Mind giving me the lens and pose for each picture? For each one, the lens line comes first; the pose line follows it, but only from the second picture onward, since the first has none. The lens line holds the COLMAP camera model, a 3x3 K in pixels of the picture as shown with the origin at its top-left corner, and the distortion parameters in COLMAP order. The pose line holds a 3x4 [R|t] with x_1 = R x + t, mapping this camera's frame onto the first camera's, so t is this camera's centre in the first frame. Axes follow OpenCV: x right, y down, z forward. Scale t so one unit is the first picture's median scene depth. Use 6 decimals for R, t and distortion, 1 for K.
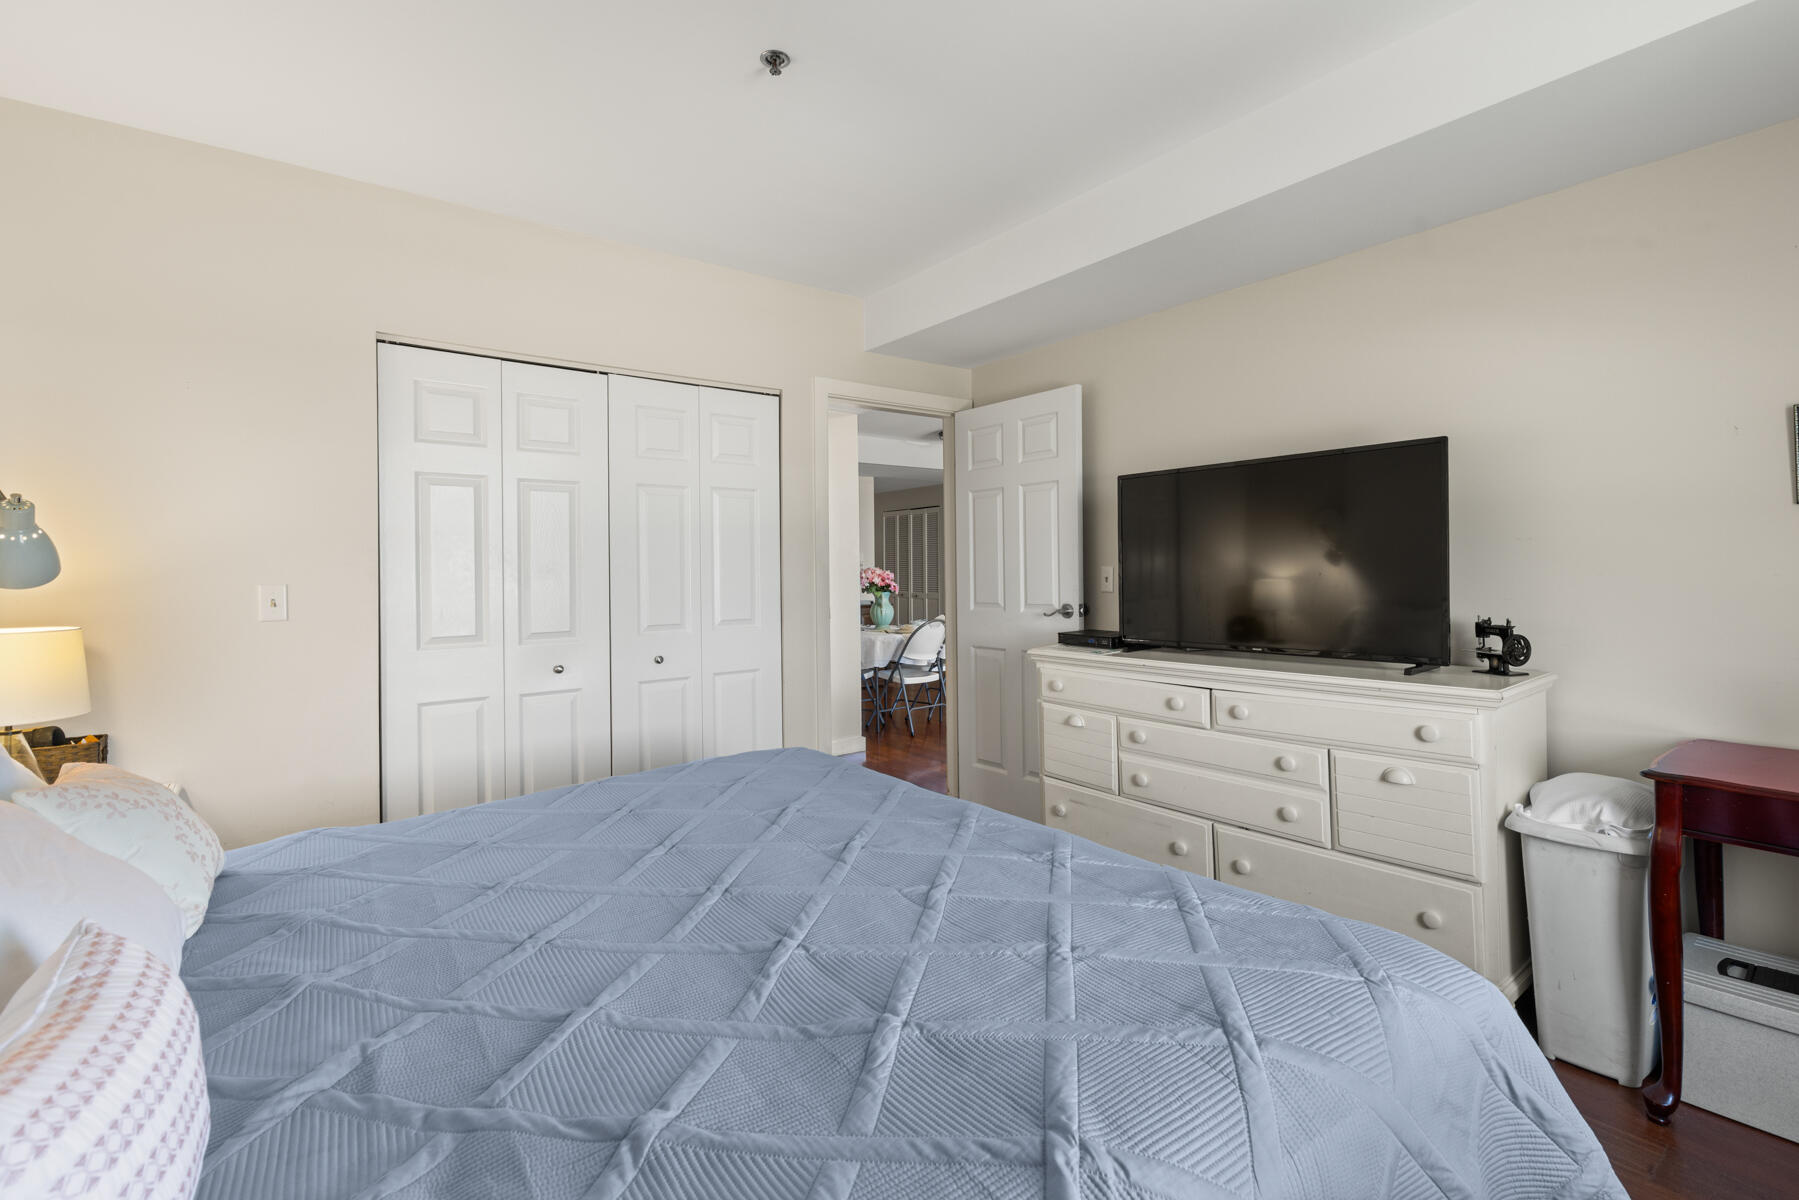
lens RADIAL K [[816.5, 0, 897.9], [0, 816.5, 582.4], [0, 0, 1]] dist [0.002949, -0.000768]
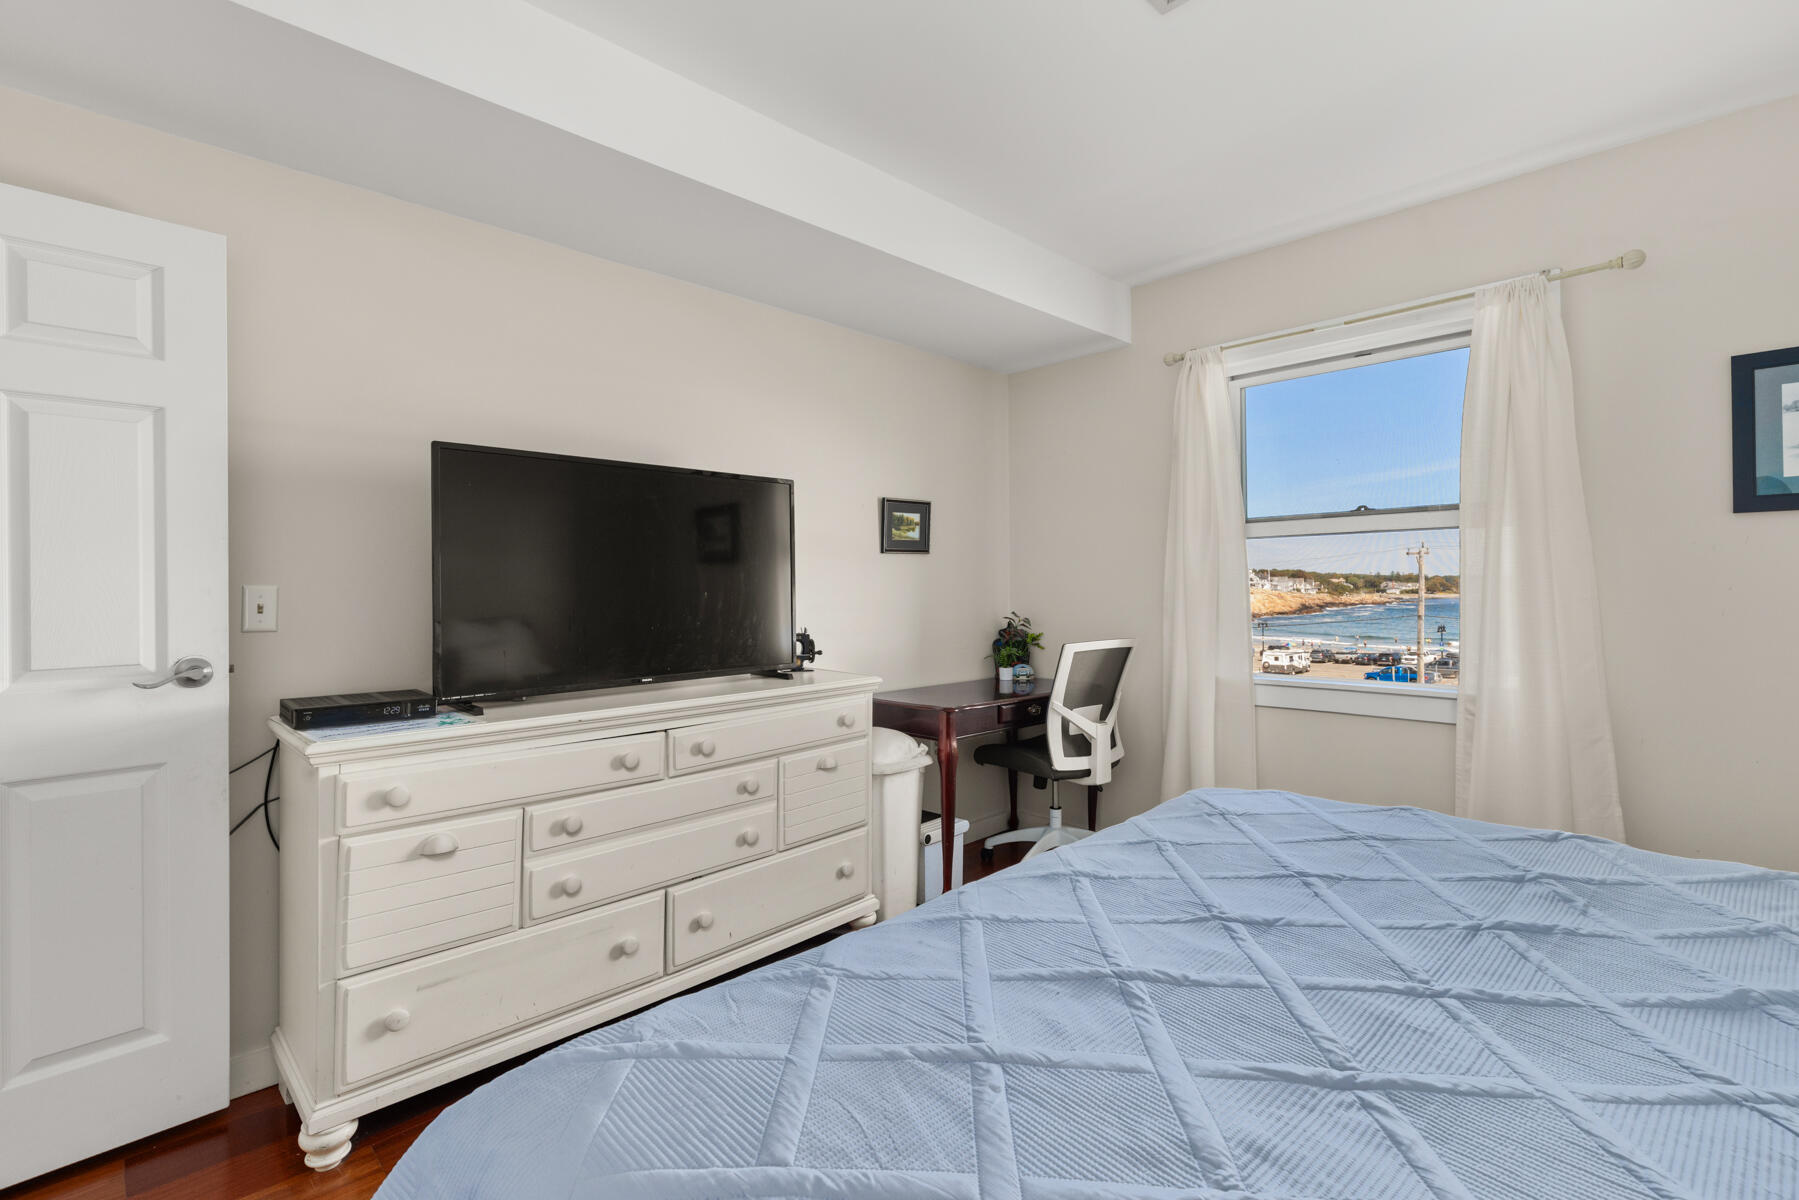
lens RADIAL K [[816.5, 0, 897.9], [0, 816.5, 582.4], [0, 0, 1]] dist [0.002949, -0.000768]
pose [[-0.141385, 0.014026, 0.989855, -0.449331], [0.014502, 0.999822, -0.012096, -0.008641], [-0.989849, 0.012645, -0.141563, 0.810765]]
